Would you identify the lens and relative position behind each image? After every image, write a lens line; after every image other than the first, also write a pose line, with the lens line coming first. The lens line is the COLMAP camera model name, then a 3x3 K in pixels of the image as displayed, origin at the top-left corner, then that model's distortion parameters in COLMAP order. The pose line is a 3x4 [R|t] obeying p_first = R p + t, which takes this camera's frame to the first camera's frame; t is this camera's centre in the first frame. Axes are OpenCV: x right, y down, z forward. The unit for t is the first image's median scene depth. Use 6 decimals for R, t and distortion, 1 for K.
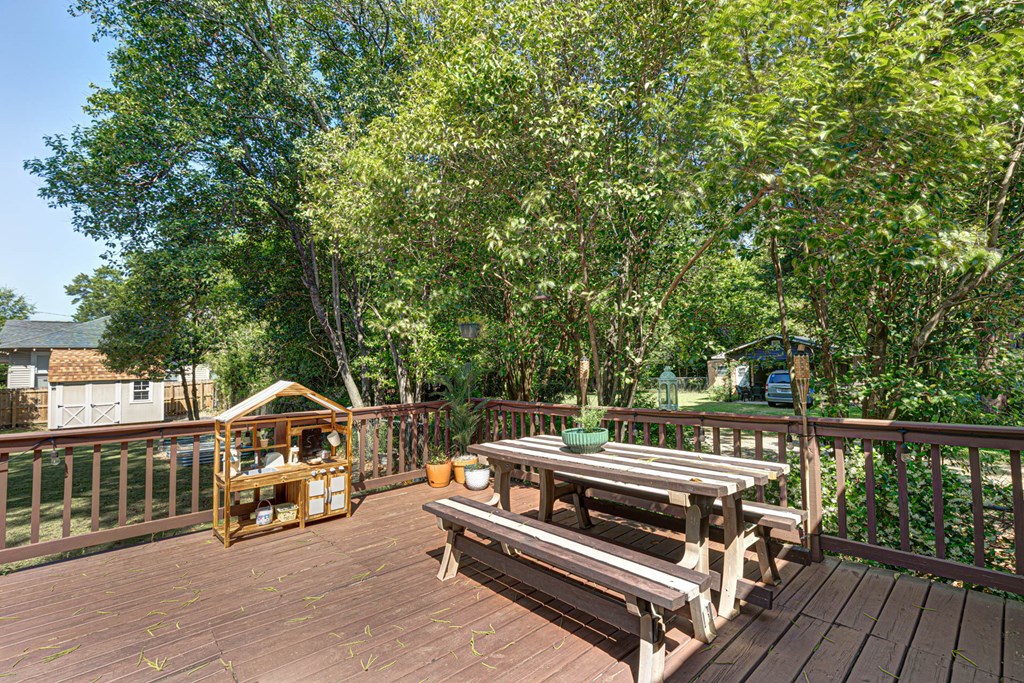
lens RADIAL K [[446.5, 0, 511.9], [0, 446.5, 355.7], [0, 0, 1]] dist [0.023206, -0.000029]
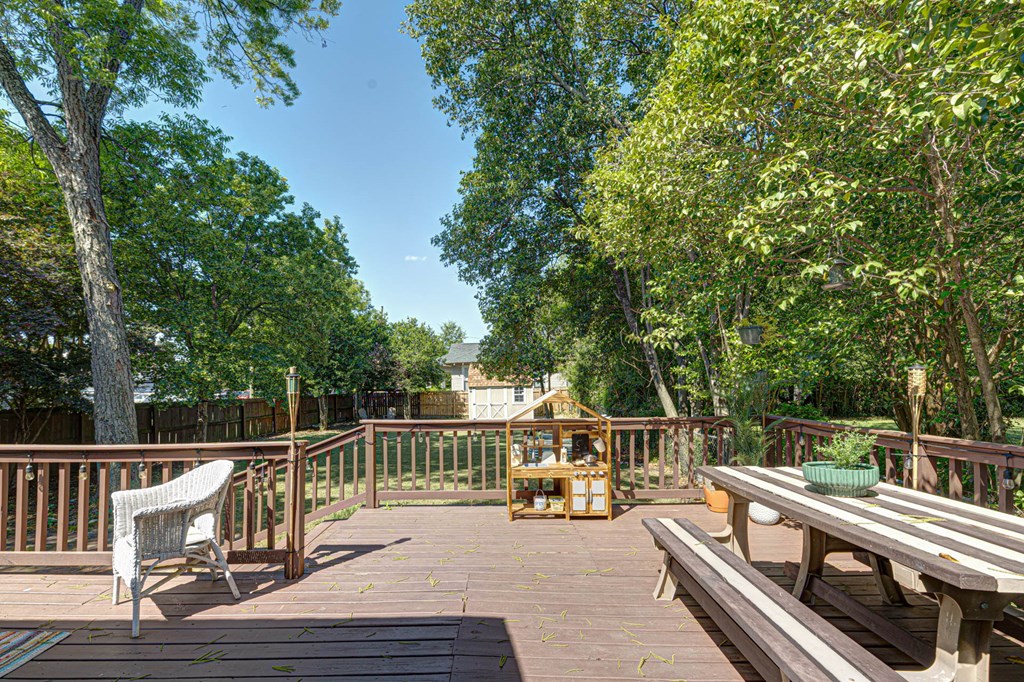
lens RADIAL K [[470.6, 0, 508.7], [0, 470.6, 383.2], [0, 0, 1]] dist [0.027054, 0.000006]
pose [[0.737522, 0.009702, -0.675253, 0.209269], [0.018671, 0.999222, 0.034749, -0.005231], [0.675065, -0.038236, 0.736767, 0.034322]]
